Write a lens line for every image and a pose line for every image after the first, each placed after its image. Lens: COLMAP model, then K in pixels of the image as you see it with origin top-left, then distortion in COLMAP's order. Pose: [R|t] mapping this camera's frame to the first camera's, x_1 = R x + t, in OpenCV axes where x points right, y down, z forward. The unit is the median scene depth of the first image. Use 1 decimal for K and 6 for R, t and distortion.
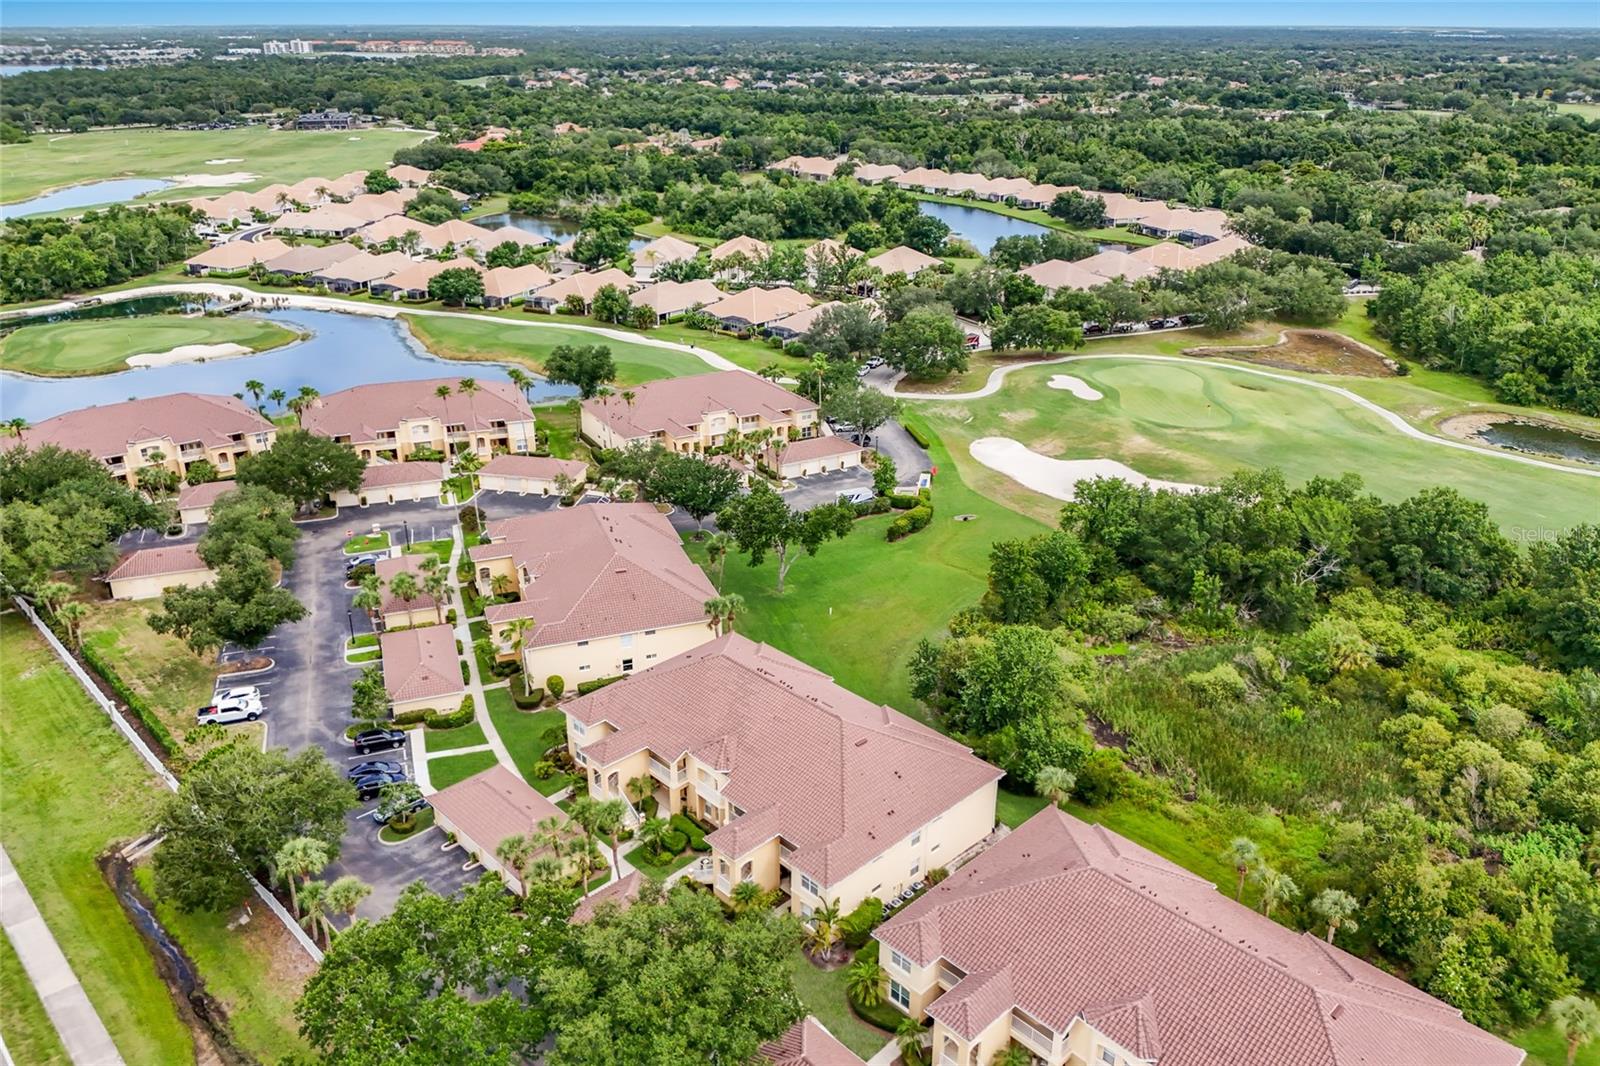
lens RADIAL K [[1168.8, 0, 796.6], [0, 1168.8, 570.2], [0, 0, 1]] dist [0.058107, -0.071803]
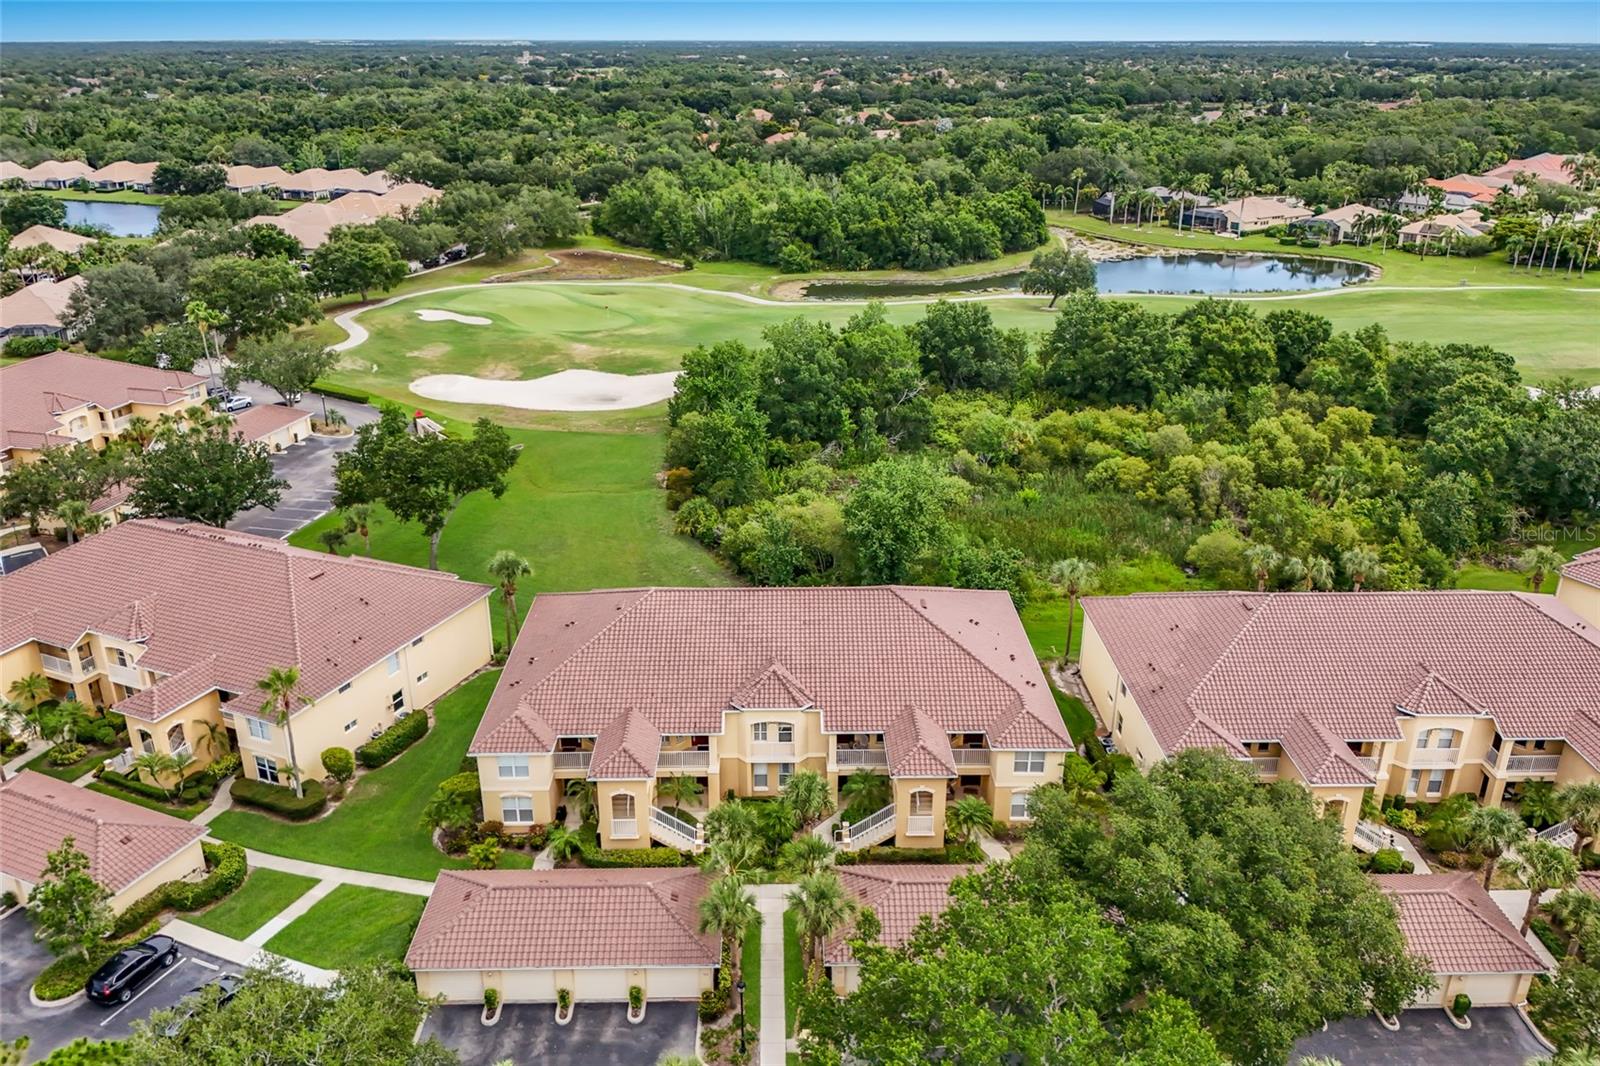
lens RADIAL K [[1188.4, 0, 799.1], [0, 1188.4, 573.4], [0, 0, 1]] dist [0.054659, -0.086886]
pose [[0.680941, -0.301199, 0.667532, -0.263693], [0.309482, 0.944468, 0.110458, 0.005846], [-0.663732, 0.131374, 0.736343, 0.221277]]
